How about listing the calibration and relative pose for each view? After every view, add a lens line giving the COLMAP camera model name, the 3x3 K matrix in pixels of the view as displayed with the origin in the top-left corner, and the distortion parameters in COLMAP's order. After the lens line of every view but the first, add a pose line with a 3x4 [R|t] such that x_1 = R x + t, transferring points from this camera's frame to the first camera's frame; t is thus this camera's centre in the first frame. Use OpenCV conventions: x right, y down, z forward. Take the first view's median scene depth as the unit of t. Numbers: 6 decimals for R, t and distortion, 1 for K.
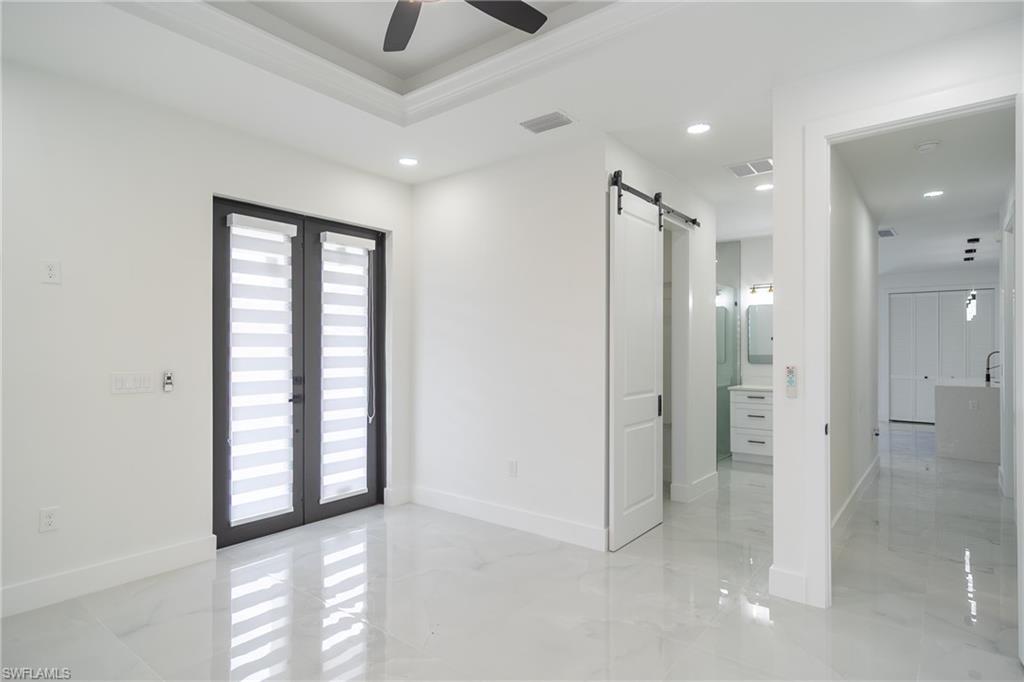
lens RADIAL K [[550.5, 0, 520.8], [0, 550.5, 346.6], [0, 0, 1]] dist [0.003769, 0.001651]
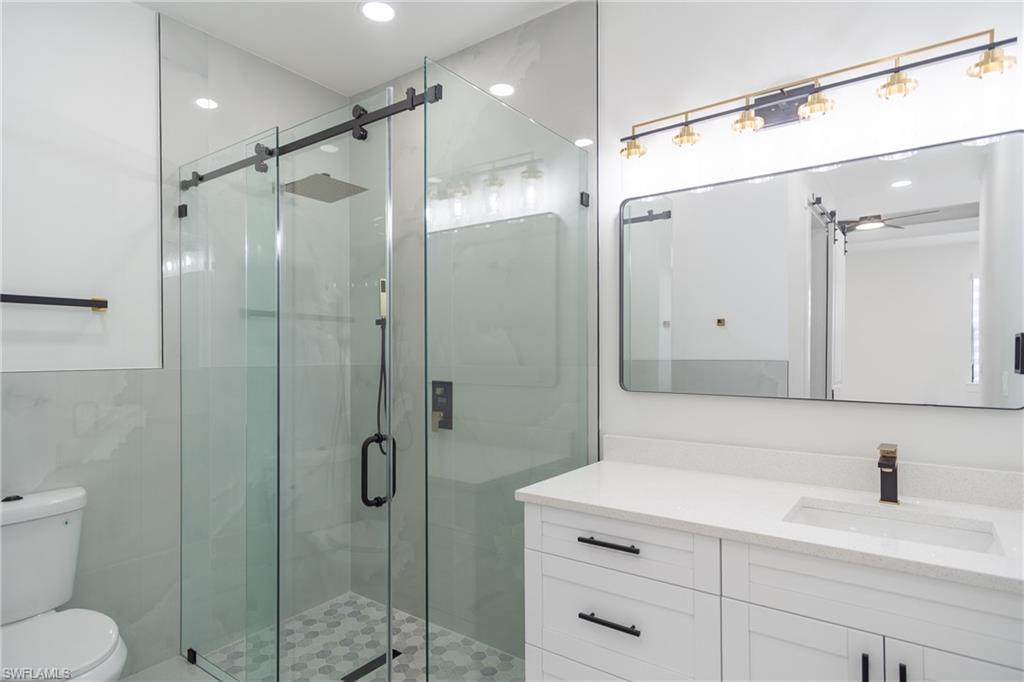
lens RADIAL K [[550.5, 0, 511.8], [0, 550.5, 345.9], [0, 0, 1]] dist [0.003769, 0.001651]
pose [[0.999197, -0.000011, 0.040063, 0.337829], [-0.000162, 0.999991, 0.004331, 0.003825], [-0.040063, -0.004334, 0.999188, 0.691365]]
